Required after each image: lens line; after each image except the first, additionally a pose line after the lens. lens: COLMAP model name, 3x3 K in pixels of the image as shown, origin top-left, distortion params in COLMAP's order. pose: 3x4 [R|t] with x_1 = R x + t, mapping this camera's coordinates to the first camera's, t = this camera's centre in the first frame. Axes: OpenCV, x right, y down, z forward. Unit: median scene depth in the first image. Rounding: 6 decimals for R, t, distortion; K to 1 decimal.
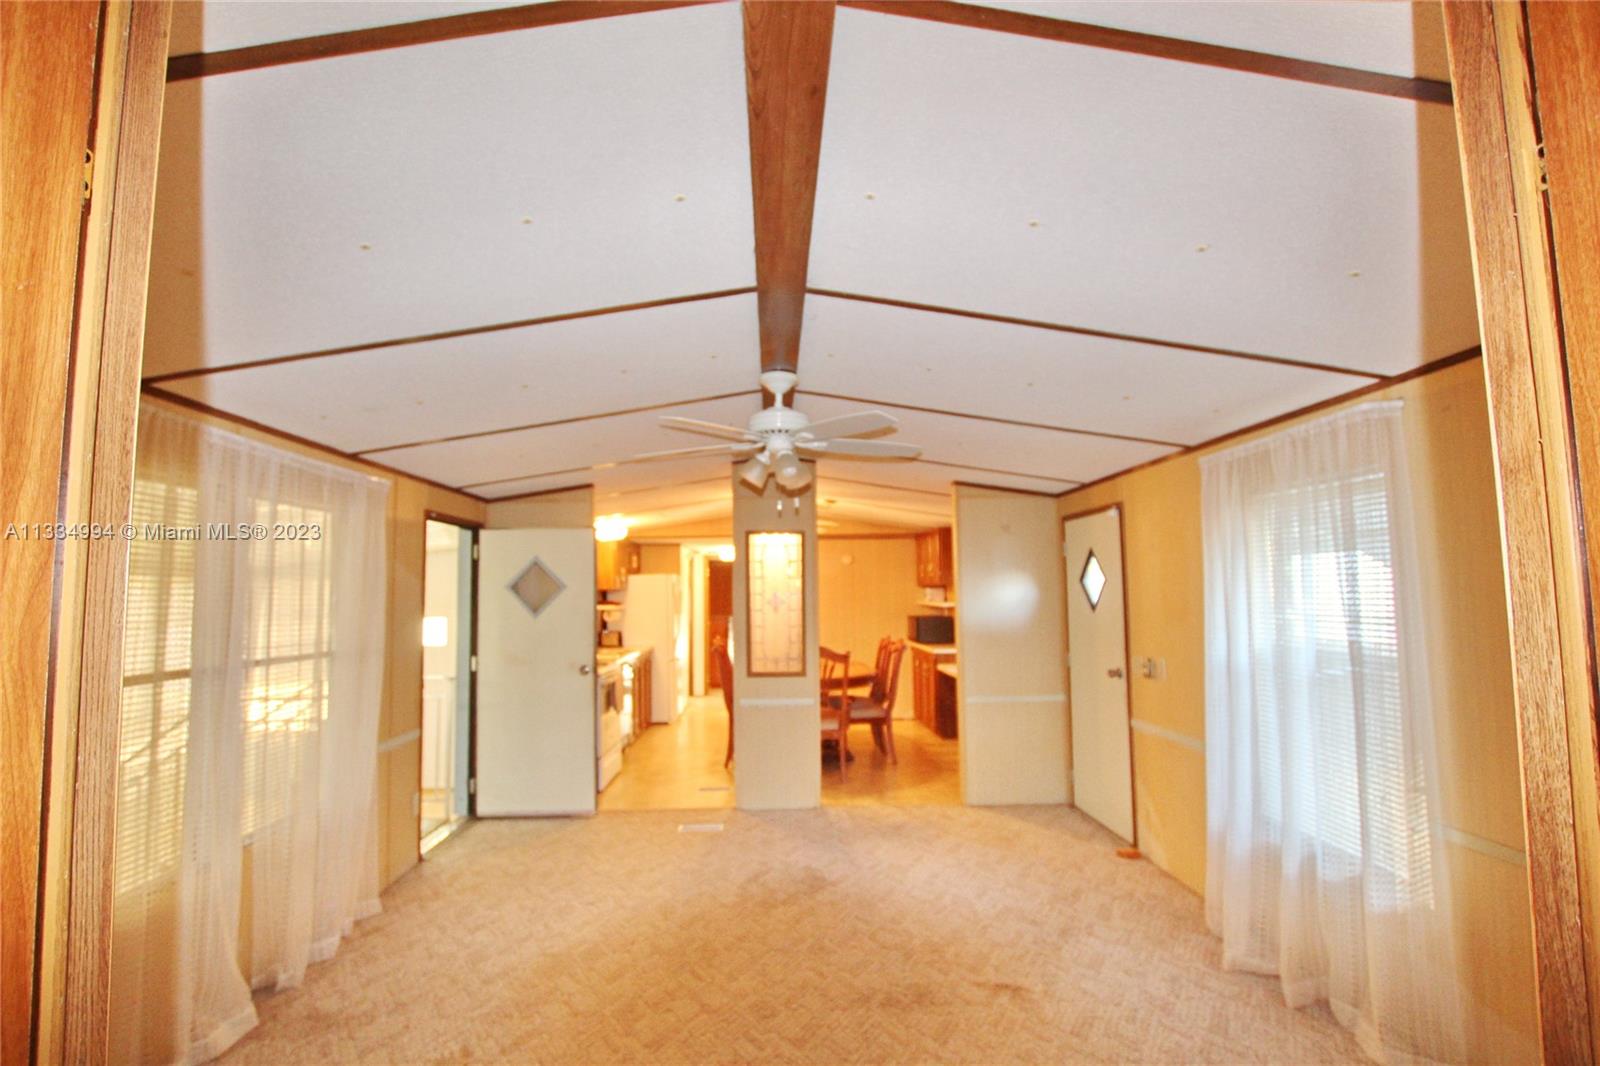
lens RADIAL K [[778.1, 0, 787.8], [0, 778.1, 536.8], [0, 0, 1]] dist [-0.032970, 0.005743]
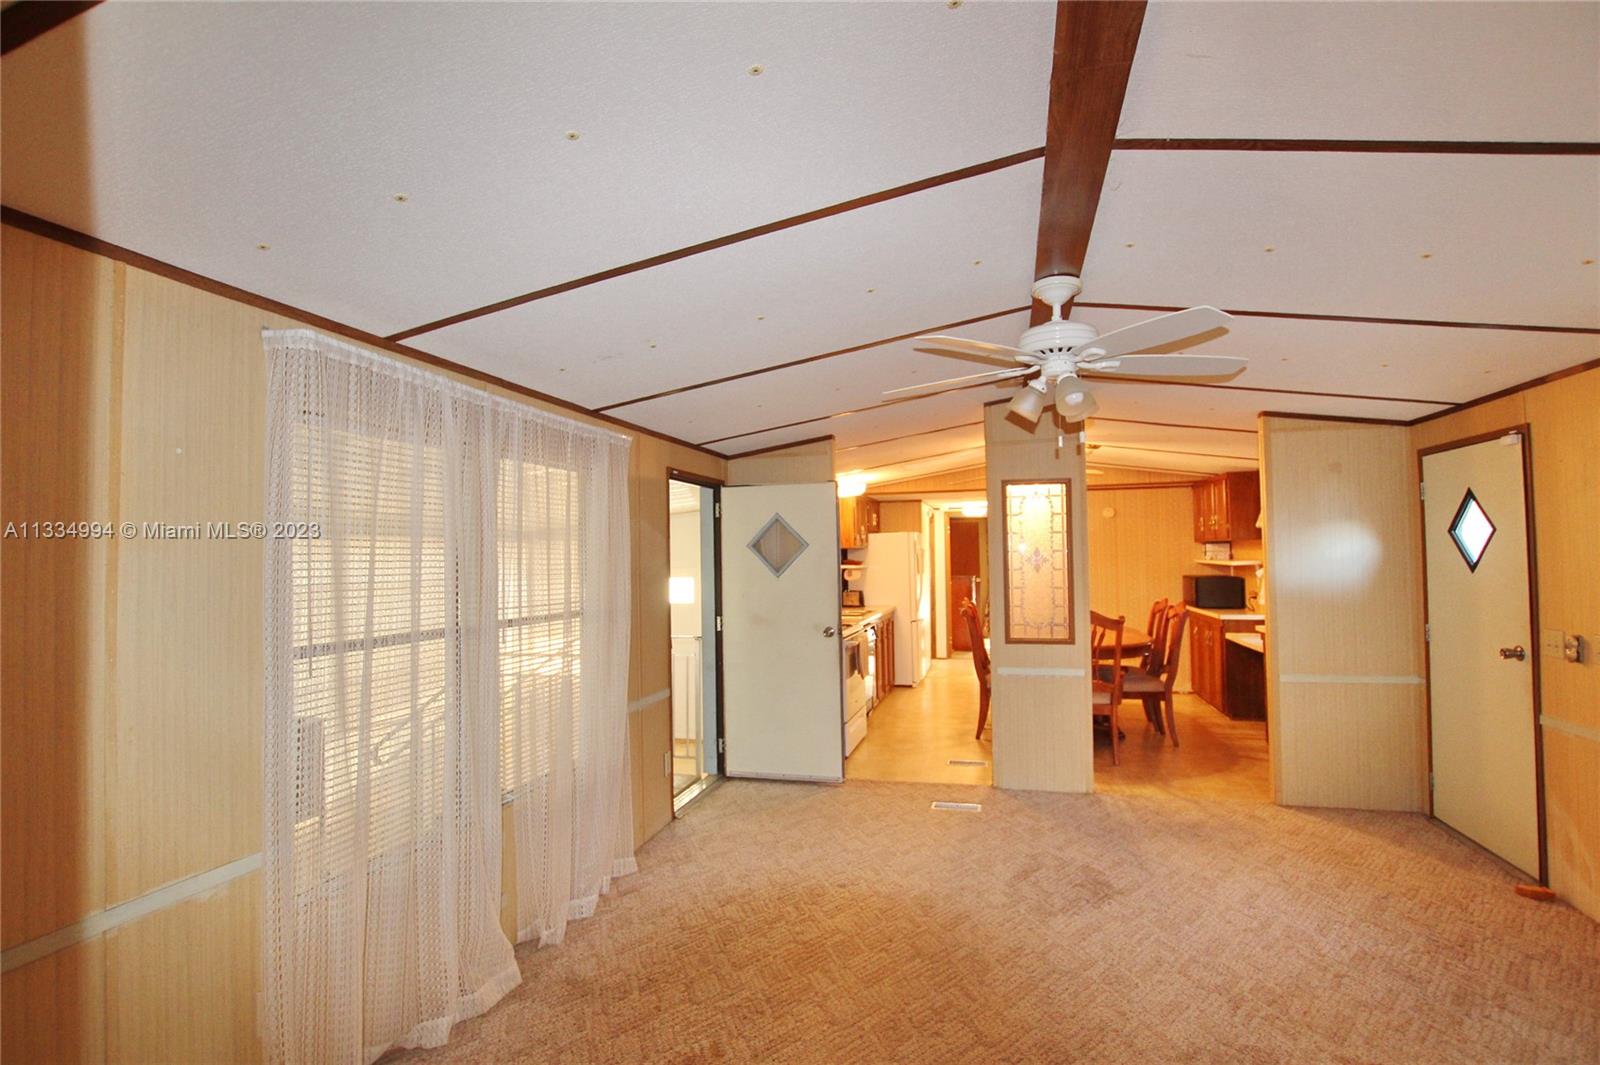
lens RADIAL K [[778.1, 0, 790.0], [0, 778.1, 536.1], [0, 0, 1]] dist [-0.032970, 0.005743]
pose [[0.956696, -0.010773, -0.290888, -0.044553], [0.025732, 0.998533, 0.047651, 0.012015], [0.289948, -0.053073, 0.955570, 0.127262]]
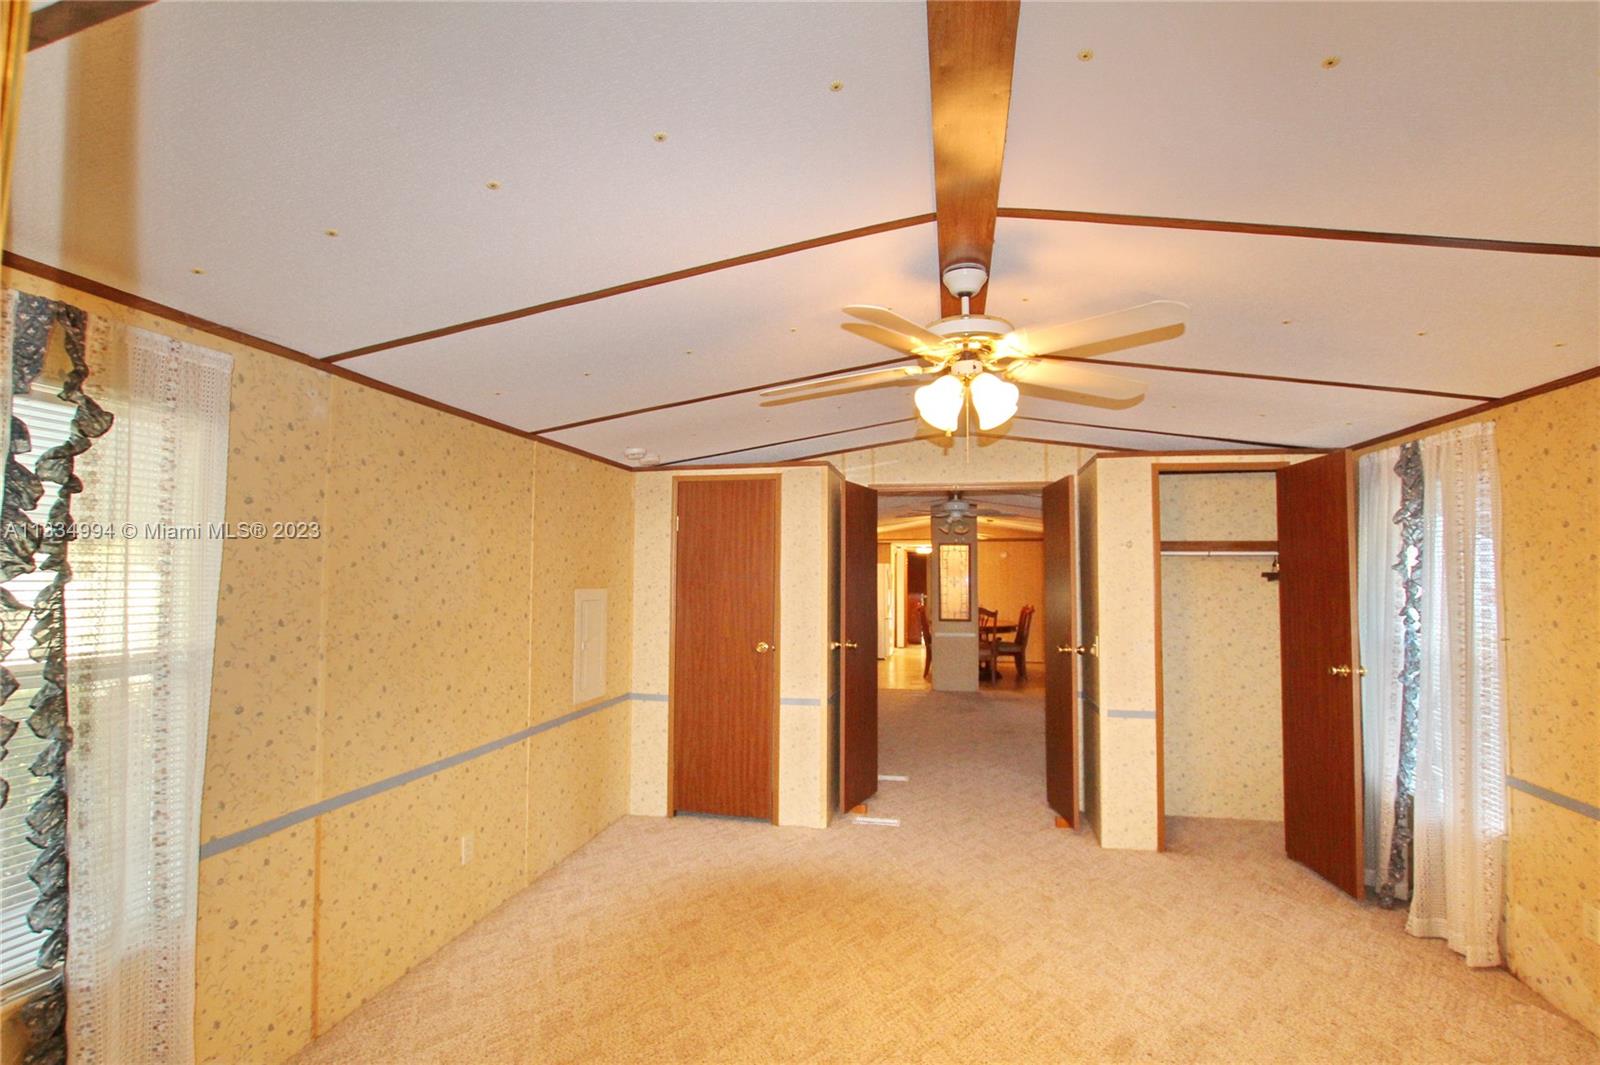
lens RADIAL K [[778.1, 0, 809.8], [0, 778.1, 553.8], [0, 0, 1]] dist [-0.032970, 0.005743]
pose [[0.978070, 0.007578, -0.208136, 0.052825], [0.001394, 0.999077, 0.042925, -0.100875], [0.208270, -0.042274, 0.977157, -1.410589]]
